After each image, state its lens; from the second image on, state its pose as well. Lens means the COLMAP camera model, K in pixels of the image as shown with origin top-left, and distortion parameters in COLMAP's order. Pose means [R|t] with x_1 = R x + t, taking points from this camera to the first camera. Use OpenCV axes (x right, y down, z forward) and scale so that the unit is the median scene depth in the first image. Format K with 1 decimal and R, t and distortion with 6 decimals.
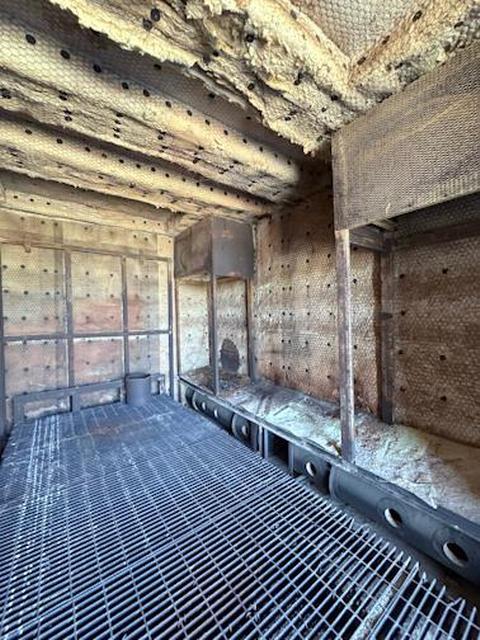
lens RADIAL K [[259.0, 0, 241.6], [0, 259.0, 313.6], [0, 0, 1]] dist [-0.004494, -0.000307]
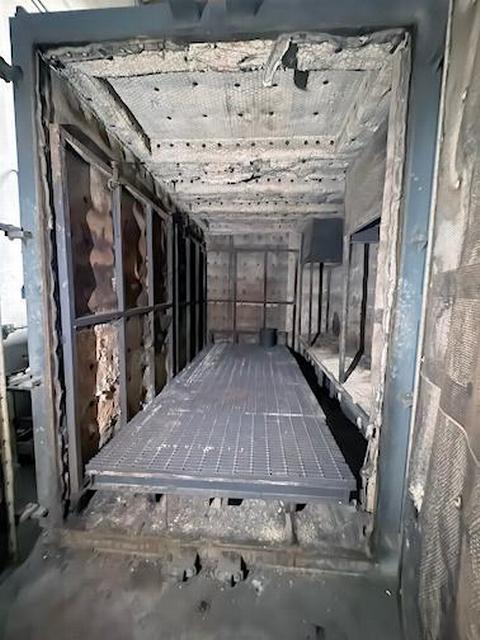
lens RADIAL K [[259.0, 0, 229.8], [0, 259.0, 303.3], [0, 0, 1]] dist [-0.004494, -0.000307]
pose [[0.745038, 0.059309, -0.664380, 0.443014], [-0.030612, 0.998030, 0.054766, 0.005962], [0.666319, -0.020465, 0.745386, -0.299181]]
